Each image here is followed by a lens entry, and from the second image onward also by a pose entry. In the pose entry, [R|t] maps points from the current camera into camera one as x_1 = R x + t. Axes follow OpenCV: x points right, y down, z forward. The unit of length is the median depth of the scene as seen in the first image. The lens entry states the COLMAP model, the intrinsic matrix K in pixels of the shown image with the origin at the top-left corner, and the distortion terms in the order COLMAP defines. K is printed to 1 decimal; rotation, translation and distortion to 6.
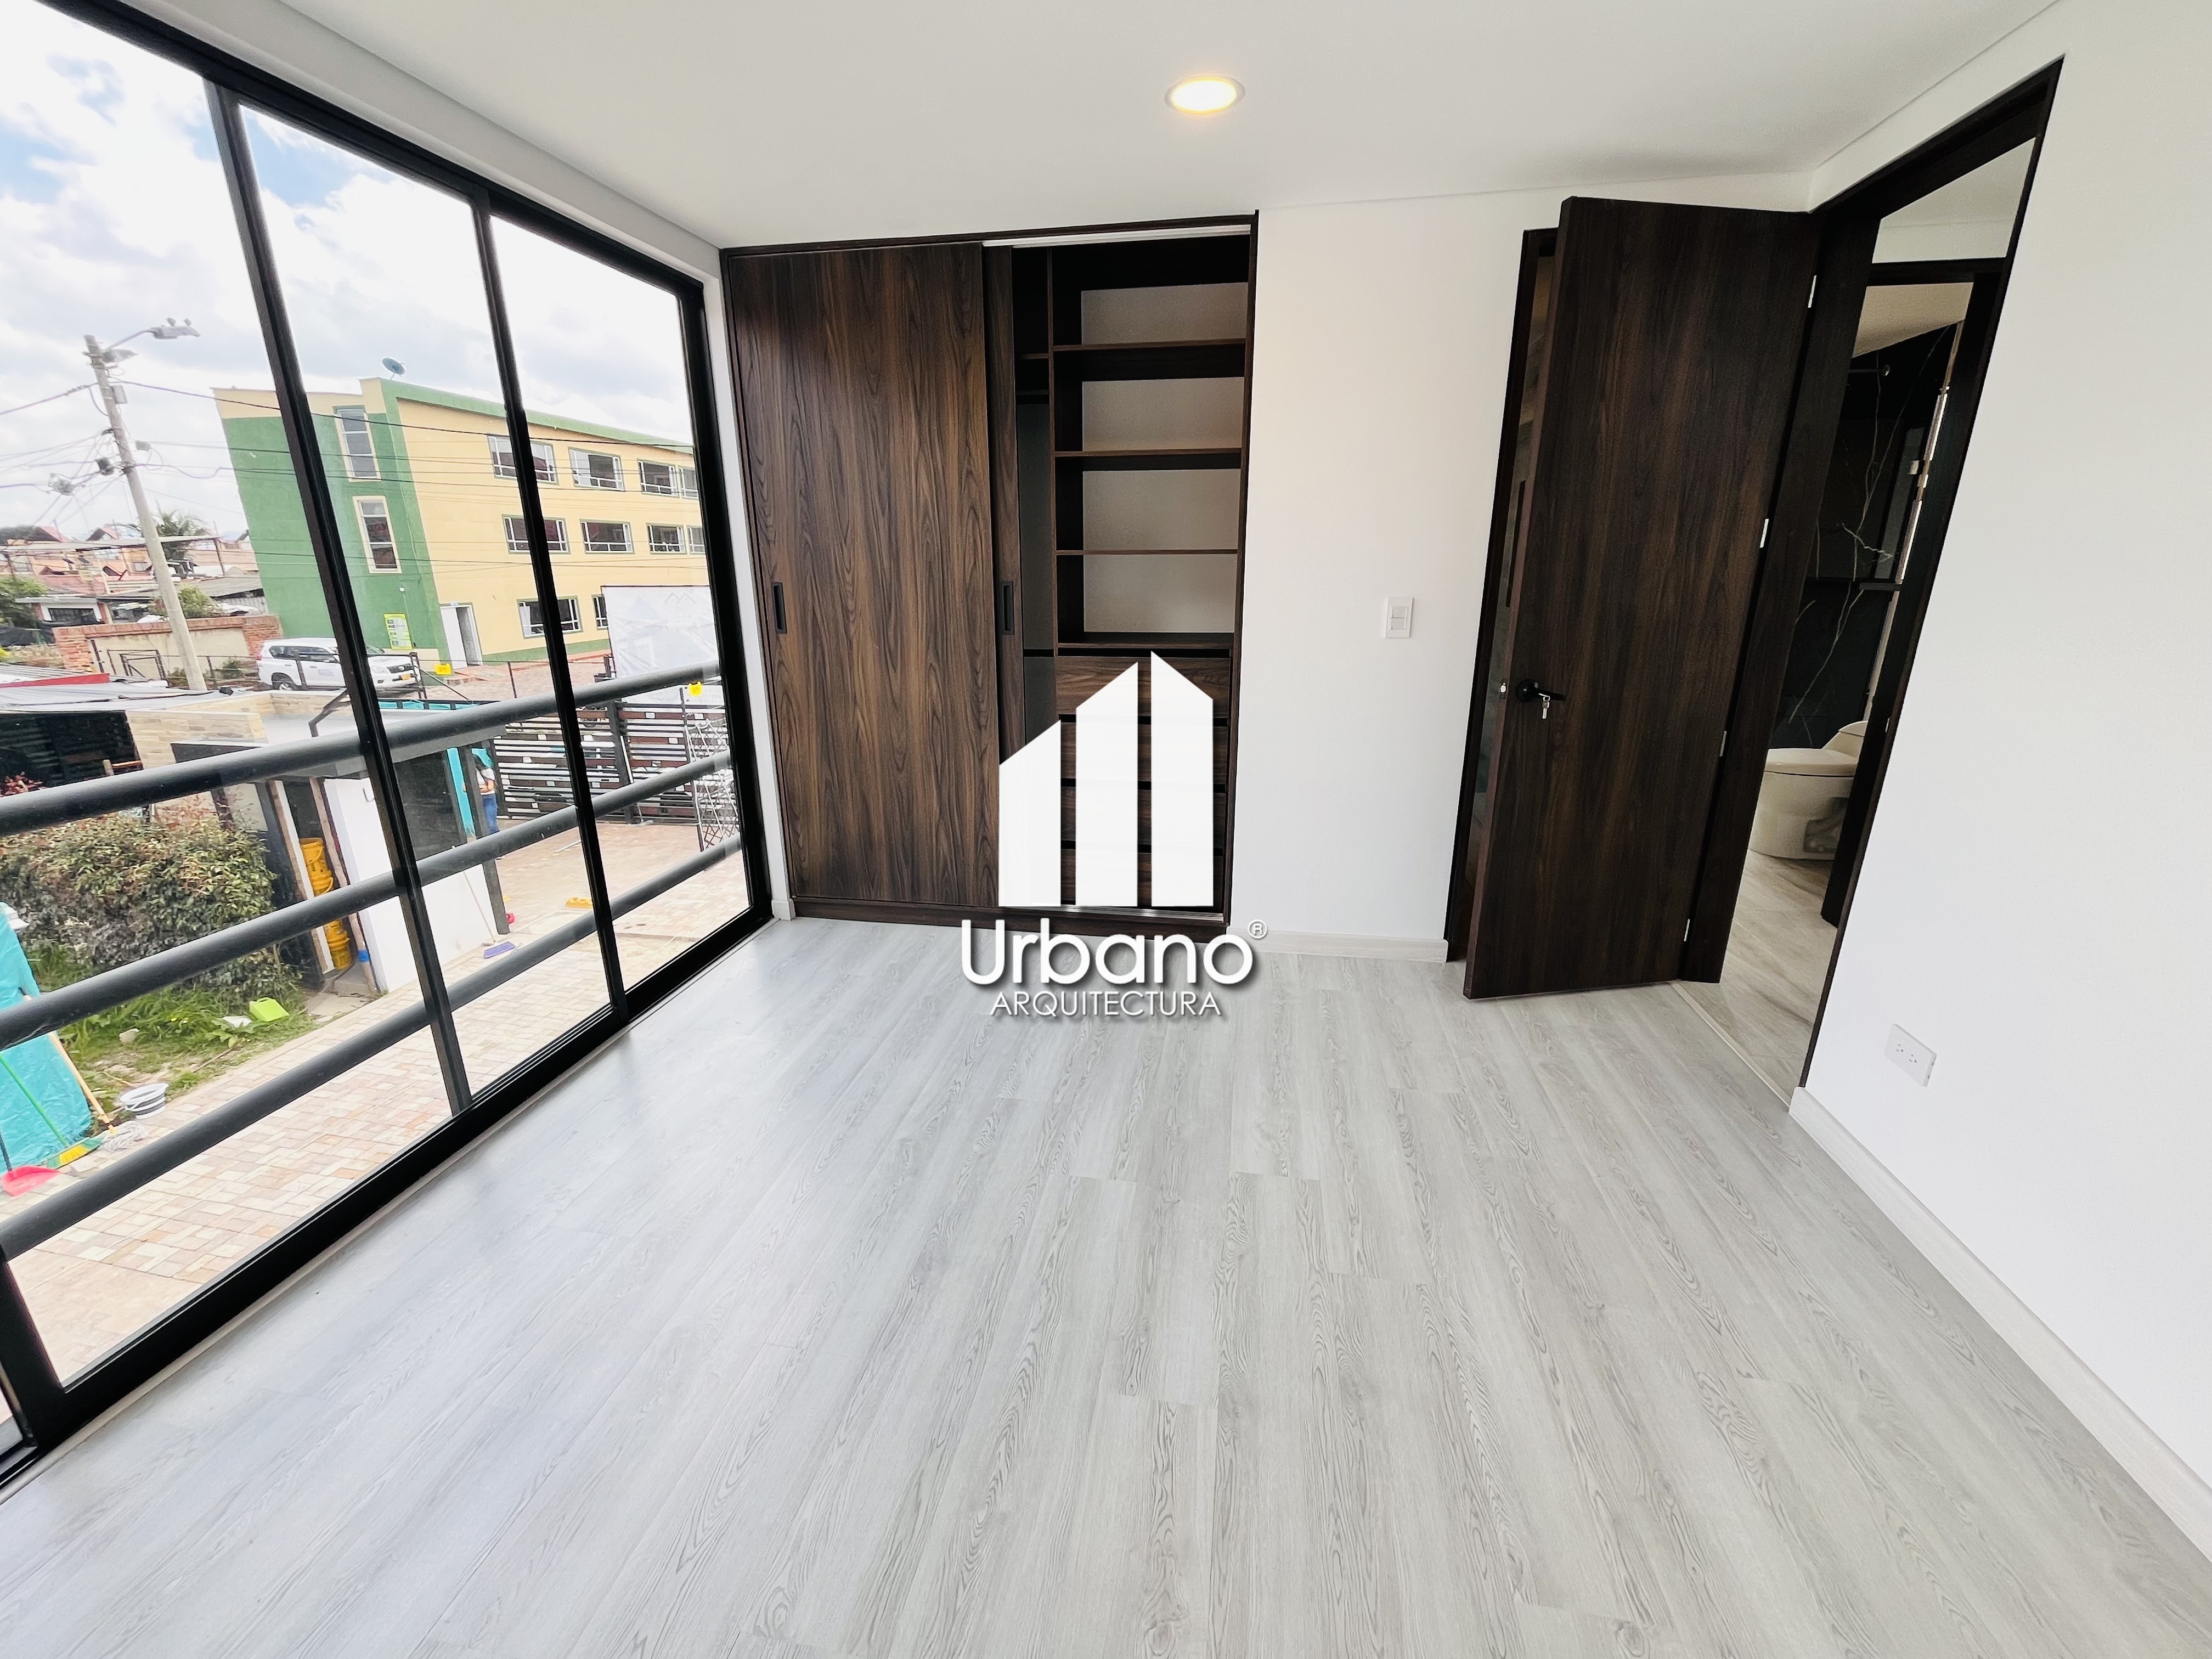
lens RADIAL K [[899.8, 0, 1112.3], [0, 899.8, 825.9], [0, 0, 1]] dist [-0.002276, -0.001153]
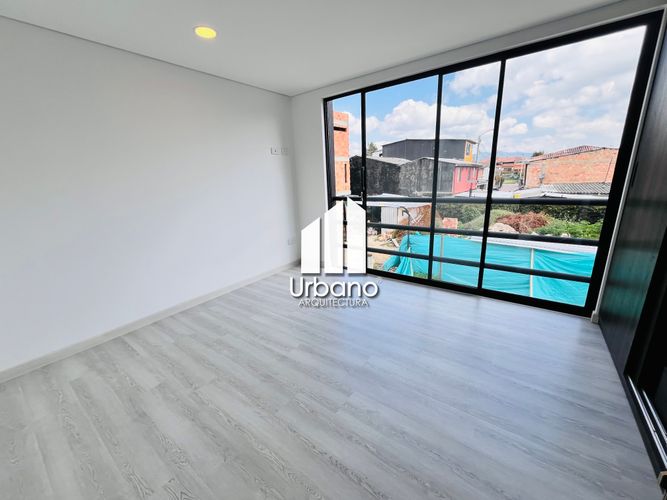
lens RADIAL K [[271.3, 0, 333.2], [0, 271.3, 256.3], [0, 0, 1]] dist [-0.002276, -0.001153]
pose [[-0.463280, 0.267287, -0.844943, 0.847825], [-0.208788, 0.893675, 0.397181, -0.321294], [0.861266, 0.360420, -0.358215, 1.259463]]
